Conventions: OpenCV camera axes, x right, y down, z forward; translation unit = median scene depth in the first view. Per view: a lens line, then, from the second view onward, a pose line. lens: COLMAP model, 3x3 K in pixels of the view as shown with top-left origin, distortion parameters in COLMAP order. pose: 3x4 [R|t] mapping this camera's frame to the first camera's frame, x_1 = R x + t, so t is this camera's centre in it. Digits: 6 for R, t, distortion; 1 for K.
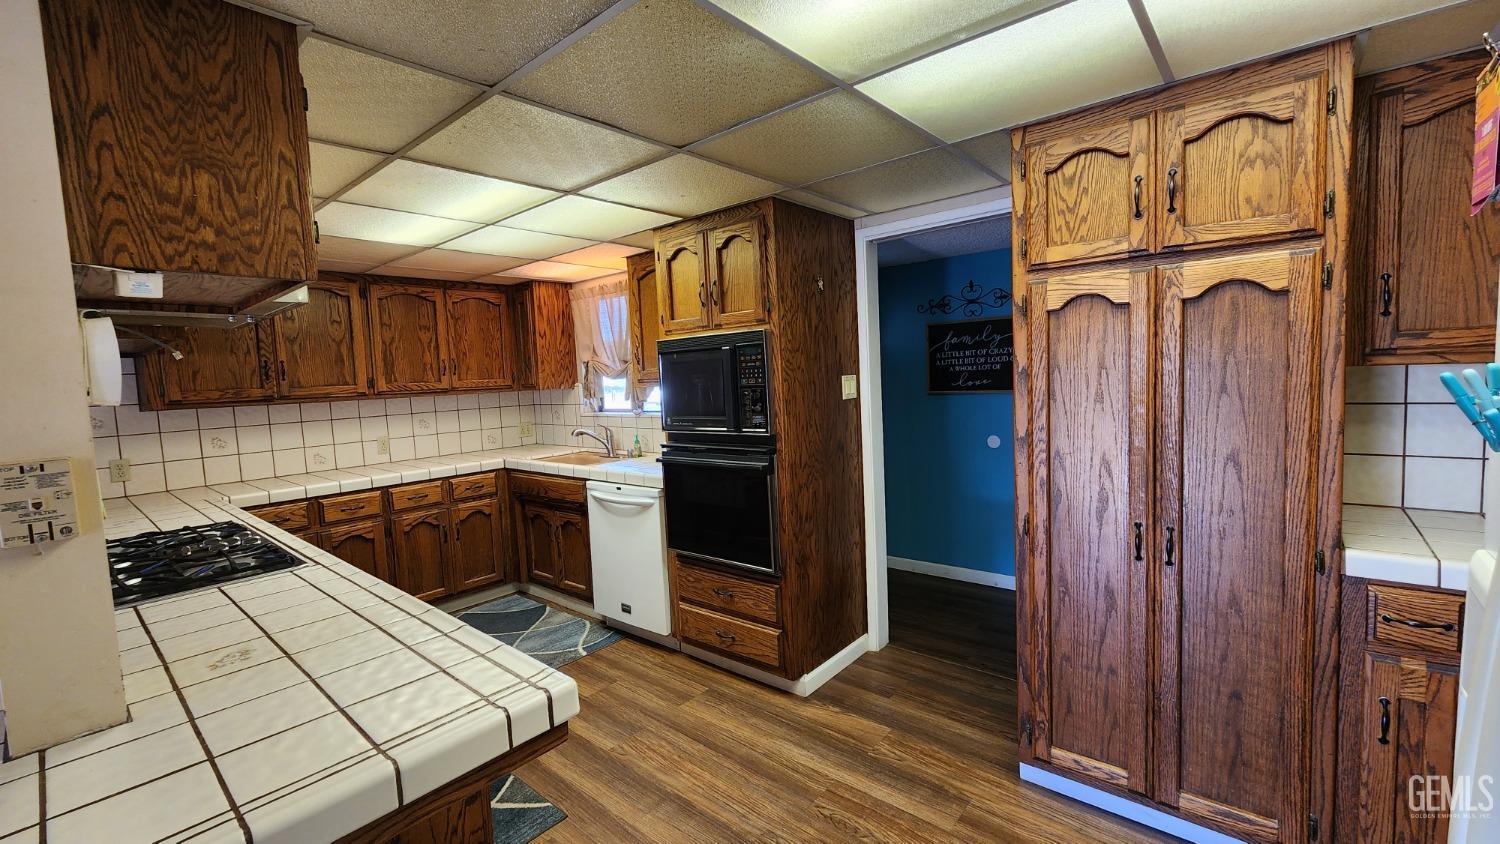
lens RADIAL K [[616.4, 0, 757.3], [0, 616.4, 417.2], [0, 0, 1]] dist [0.001645, 0.001152]
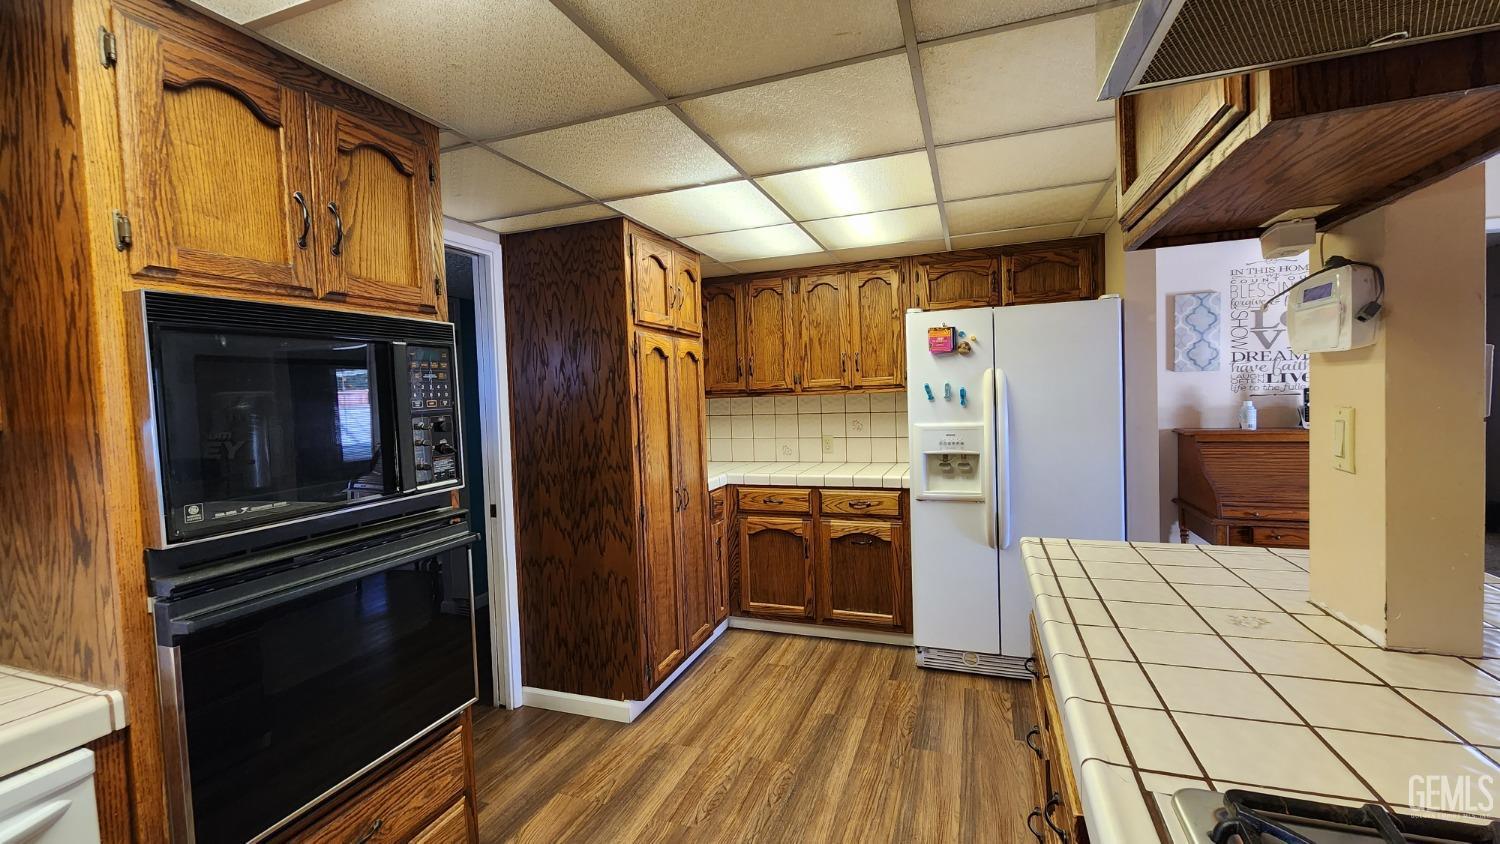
lens RADIAL K [[616.4, 0, 752.3], [0, 616.4, 412.1], [0, 0, 1]] dist [0.001645, 0.001152]
pose [[-0.345902, 0.028096, 0.937850, -0.823782], [0.118801, 0.992818, 0.014074, -0.025498], [-0.930719, 0.116286, -0.346755, 1.104573]]
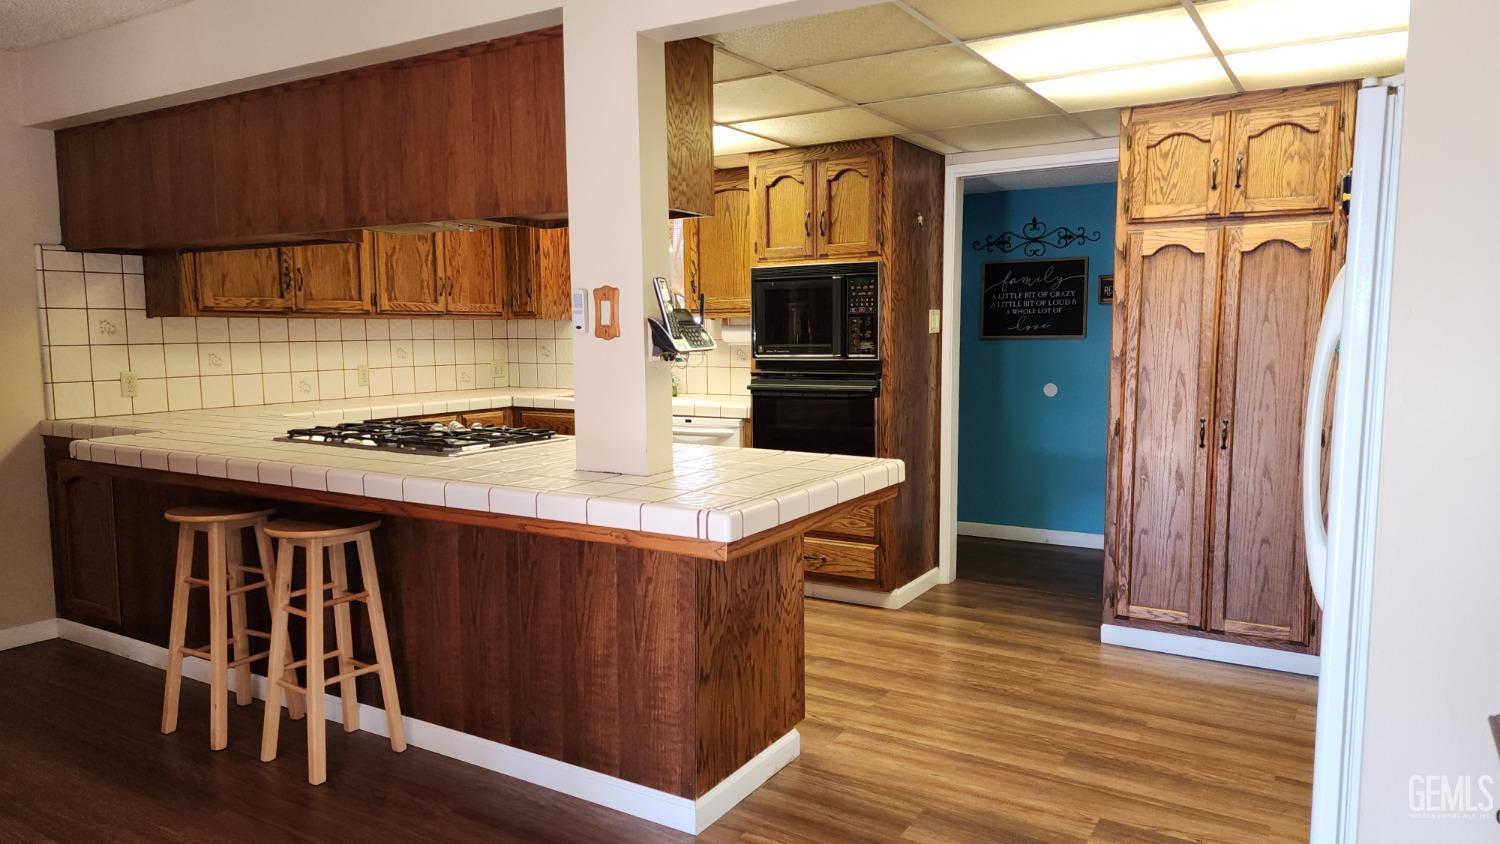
lens RADIAL K [[995.8, 0, 743.9], [0, 995.8, 433.9], [0, 0, 1]] dist [0.062460, -0.020697]
pose [[0.988174, 0.021781, 0.151779, -0.560772], [-0.026287, 0.999269, 0.027745, 0.137043], [-0.151064, -0.031407, 0.988025, -0.811775]]
